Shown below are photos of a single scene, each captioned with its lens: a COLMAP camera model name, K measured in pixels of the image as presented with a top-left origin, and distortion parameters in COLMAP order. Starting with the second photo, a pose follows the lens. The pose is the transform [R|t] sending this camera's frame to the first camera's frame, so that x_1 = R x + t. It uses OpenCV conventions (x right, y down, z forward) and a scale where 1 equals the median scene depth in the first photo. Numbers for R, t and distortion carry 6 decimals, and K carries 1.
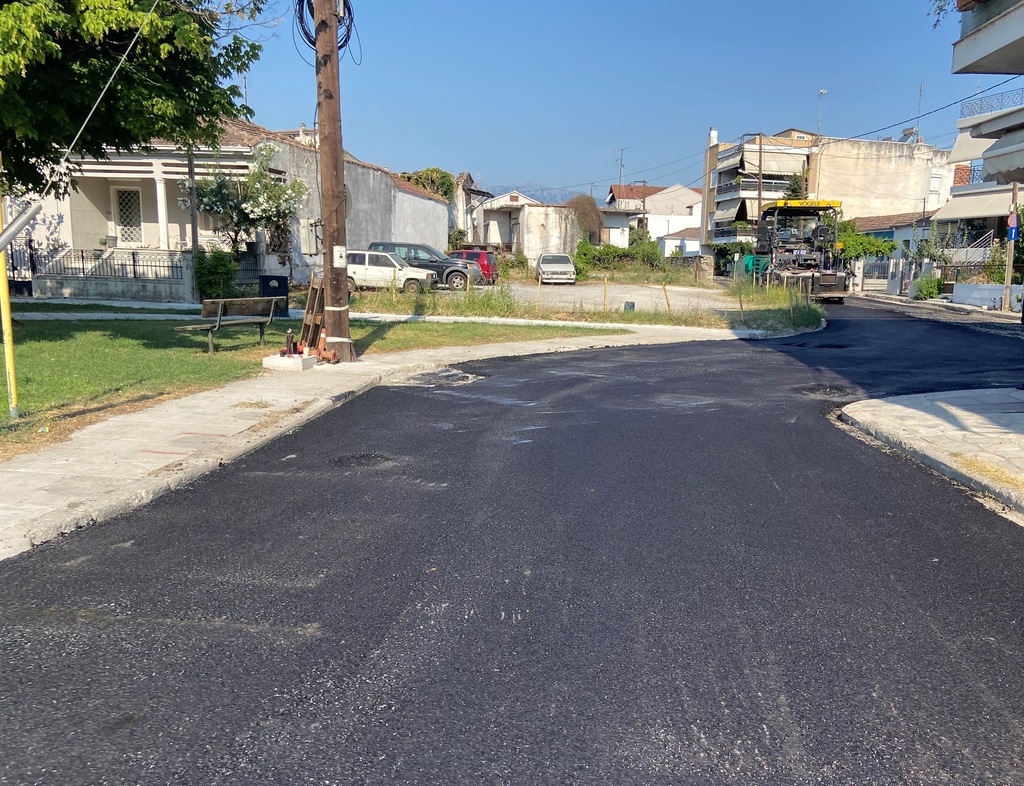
lens RADIAL K [[898.4, 0, 600.4], [0, 898.4, 425.1], [0, 0, 1]] dist [0.083433, -0.004264]
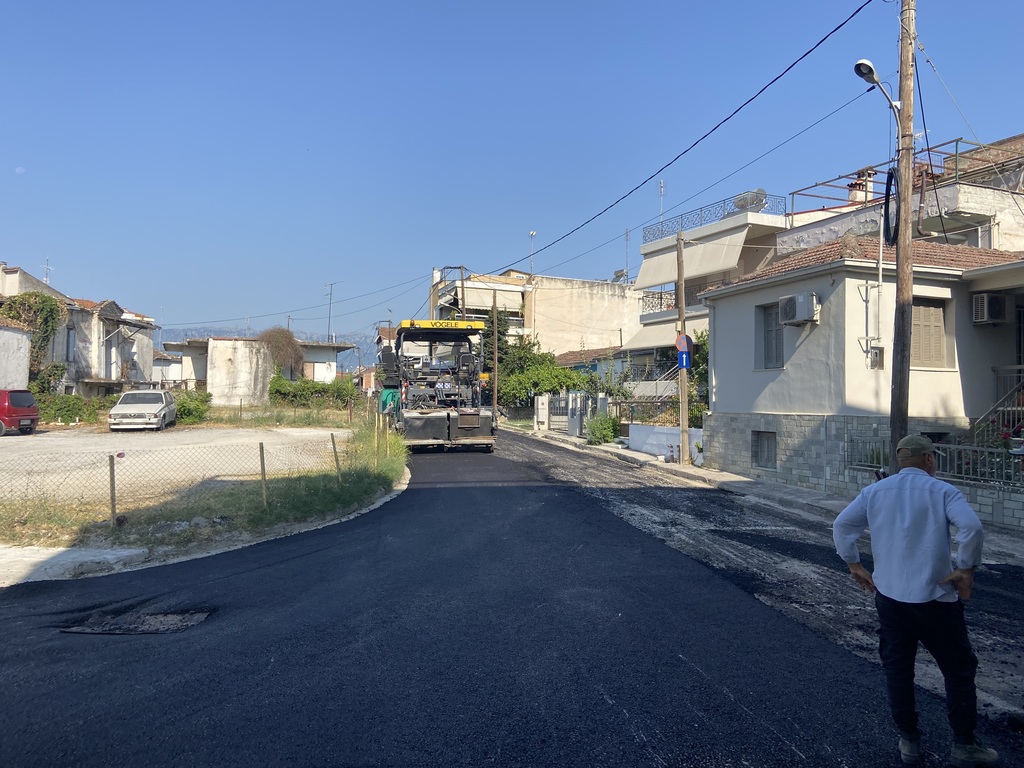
lens RADIAL K [[765.0, 0, 512.0], [0, 765.0, 384.0], [0, 0, 1]] dist [0.136575, -0.179041]
pose [[0.992266, -0.011538, 0.123592, 0.164858], [0.035196, 0.980959, -0.191000, -0.053512], [-0.119035, 0.193873, 0.973778, 0.291449]]
